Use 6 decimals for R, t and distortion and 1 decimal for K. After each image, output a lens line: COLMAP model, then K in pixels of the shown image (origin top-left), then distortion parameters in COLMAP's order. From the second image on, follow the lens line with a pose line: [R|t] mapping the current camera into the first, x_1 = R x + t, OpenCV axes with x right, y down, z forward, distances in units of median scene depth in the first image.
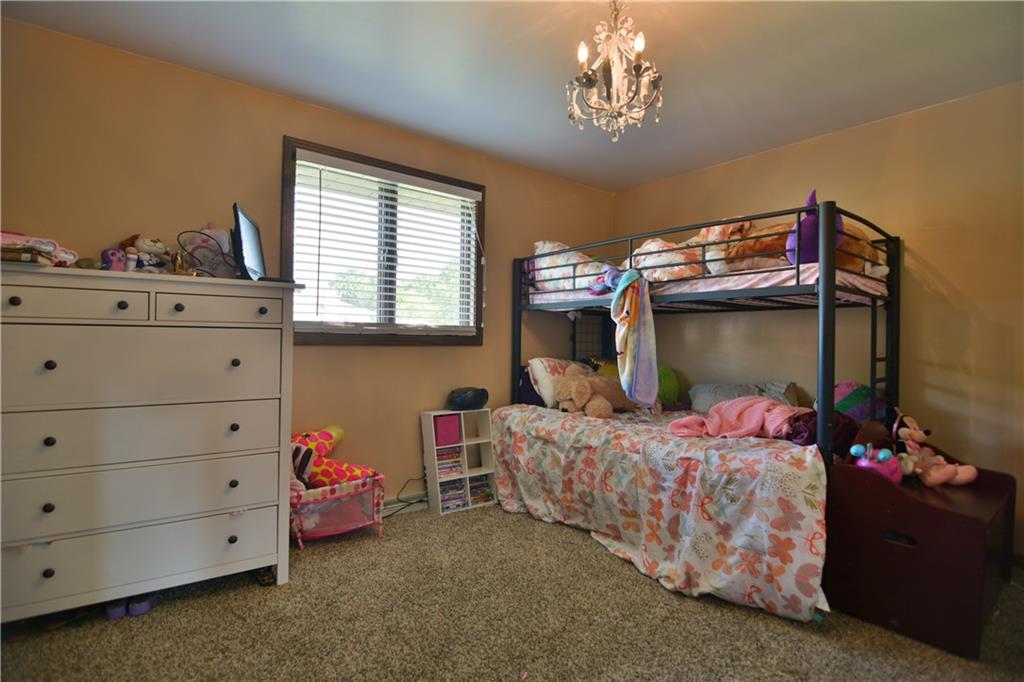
lens RADIAL K [[498.7, 0, 506.6], [0, 498.7, 337.6], [0, 0, 1]] dist [-0.017538, -0.001308]
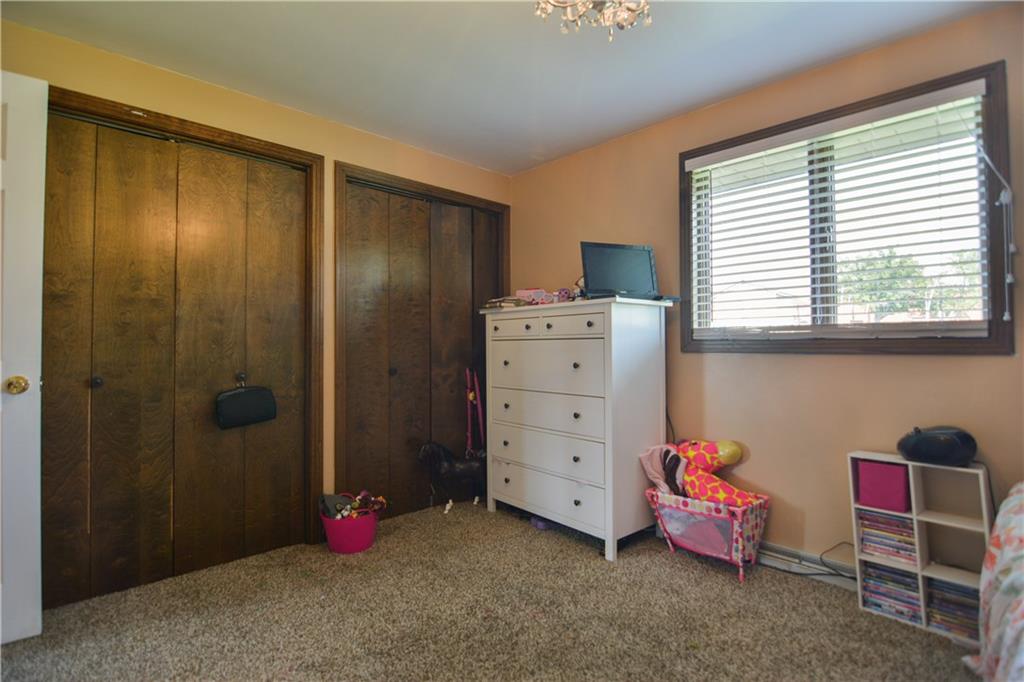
lens RADIAL K [[498.7, 0, 506.6], [0, 498.7, 337.6], [0, 0, 1]] dist [-0.017538, -0.001308]
pose [[0.086749, -0.024814, -0.995921, 0.555057], [0.011686, 0.999646, -0.023888, 0.004628], [0.996162, -0.009566, 0.087008, 0.536716]]
